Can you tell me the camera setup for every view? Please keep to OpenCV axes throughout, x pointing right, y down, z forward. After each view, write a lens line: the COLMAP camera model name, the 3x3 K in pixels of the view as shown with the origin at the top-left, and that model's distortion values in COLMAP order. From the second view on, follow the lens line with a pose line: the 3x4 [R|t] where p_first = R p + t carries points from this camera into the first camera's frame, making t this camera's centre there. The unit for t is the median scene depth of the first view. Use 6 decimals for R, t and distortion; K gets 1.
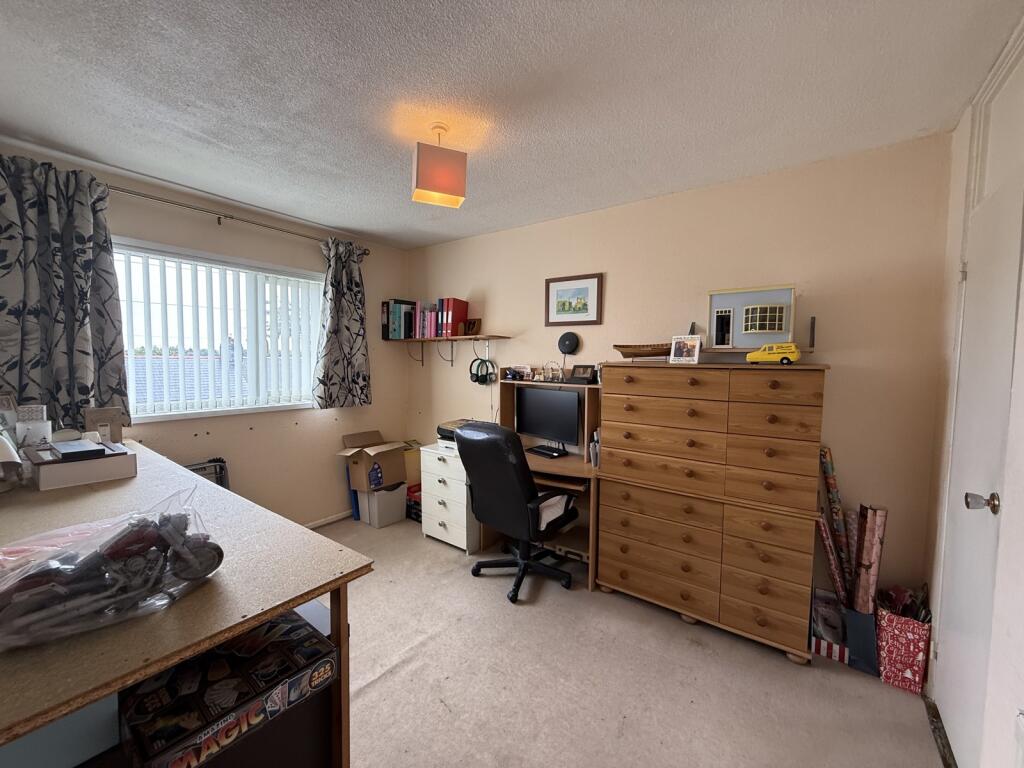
lens RADIAL K [[408.9, 0, 511.5], [0, 408.9, 383.3], [0, 0, 1]] dist [-0.000852, -0.000468]
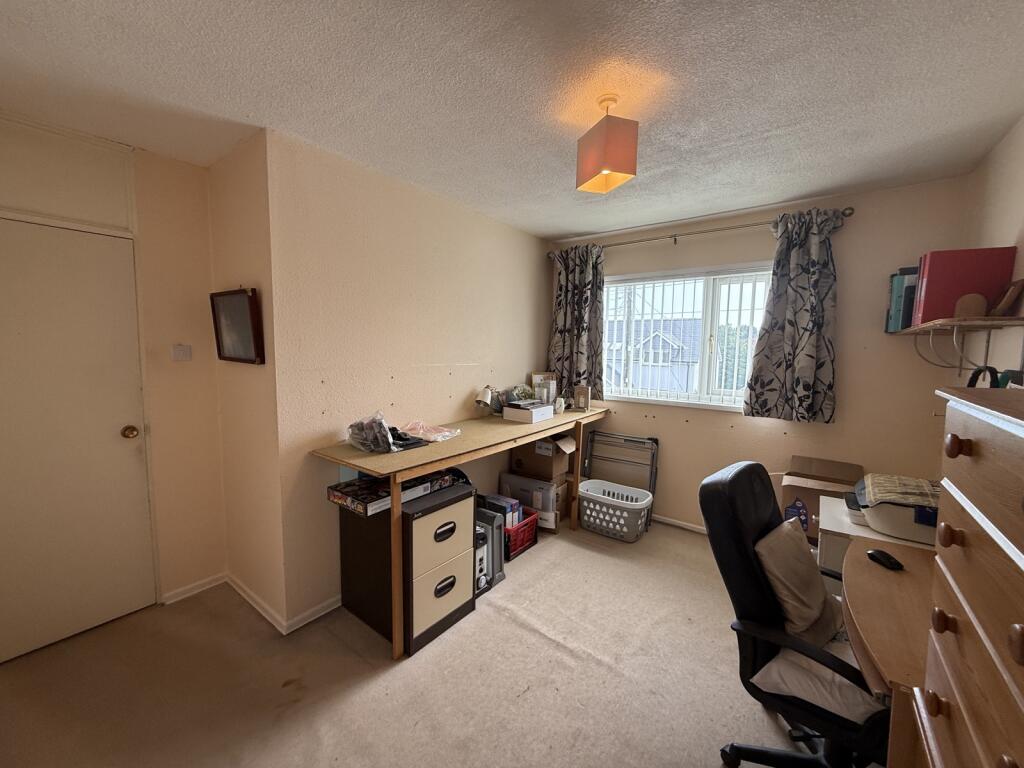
lens RADIAL K [[408.9, 0, 510.4], [0, 408.9, 384.0], [0, 0, 1]] dist [-0.000852, -0.000468]
pose [[-0.021166, 0.081873, -0.996418, 0.579136], [-0.071979, 0.993930, 0.083197, -0.057414], [0.997182, 0.073482, -0.015144, 0.650844]]
